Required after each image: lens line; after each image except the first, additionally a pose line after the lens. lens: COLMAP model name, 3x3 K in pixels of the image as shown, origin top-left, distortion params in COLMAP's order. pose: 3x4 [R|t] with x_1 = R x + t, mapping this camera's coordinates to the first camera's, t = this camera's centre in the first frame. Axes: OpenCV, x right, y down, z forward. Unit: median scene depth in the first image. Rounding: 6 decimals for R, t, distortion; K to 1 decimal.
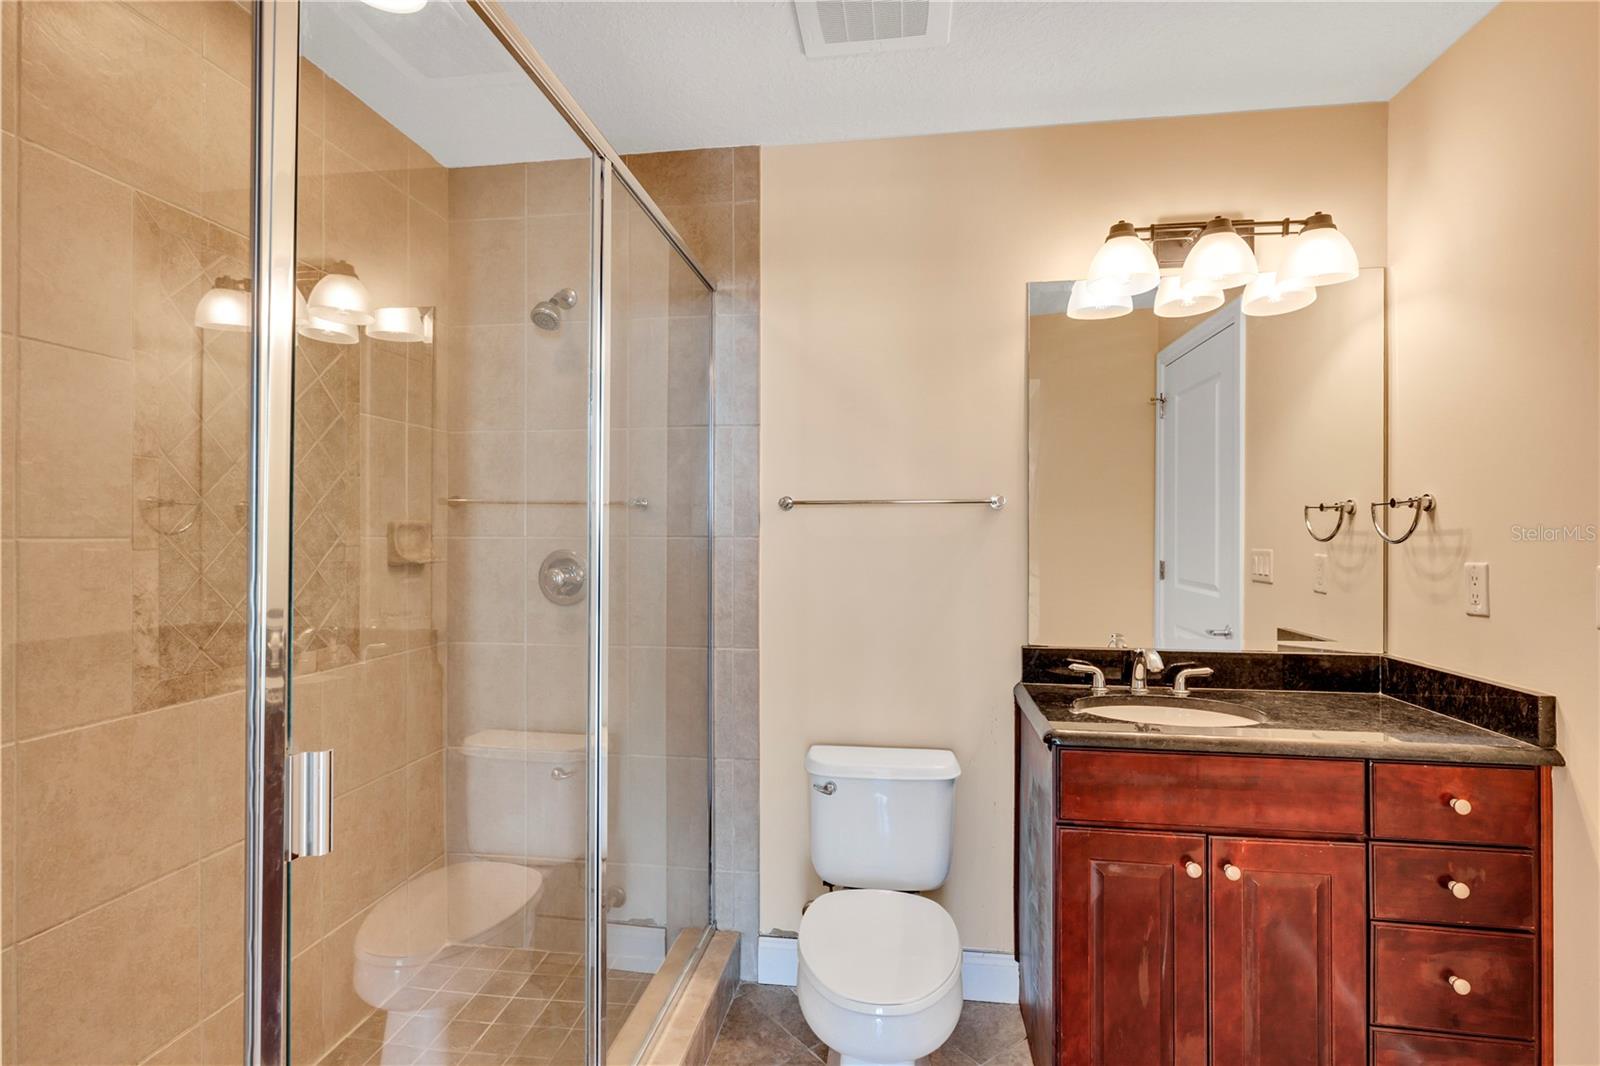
lens RADIAL K [[790.0, 0, 799.3], [0, 790.0, 533.6], [0, 0, 1]] dist [0.000559, 0.000553]
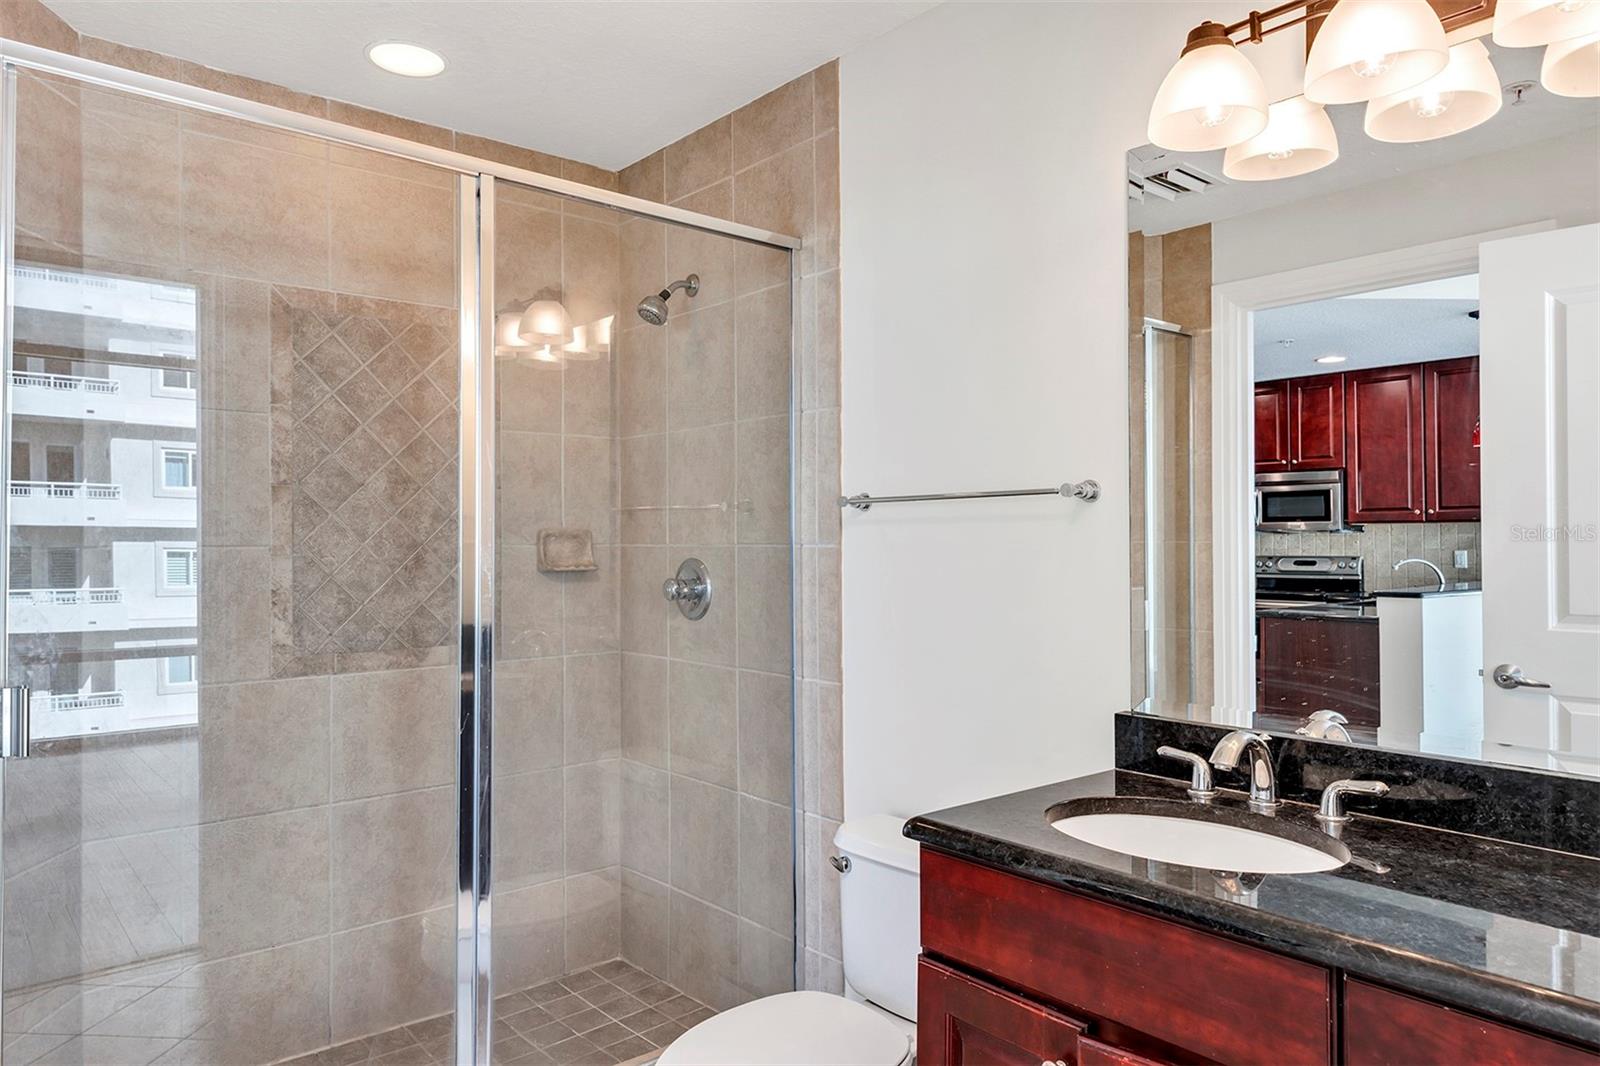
lens RADIAL K [[1081.2, 0, 802.4], [0, 1081.2, 534.0], [0, 0, 1]] dist [0.023899, -0.001506]
pose [[0.742733, -0.007914, -0.669541, 0.729828], [0.005165, 0.999968, -0.006090, 0.000282], [0.669568, 0.001065, 0.742750, 0.170539]]
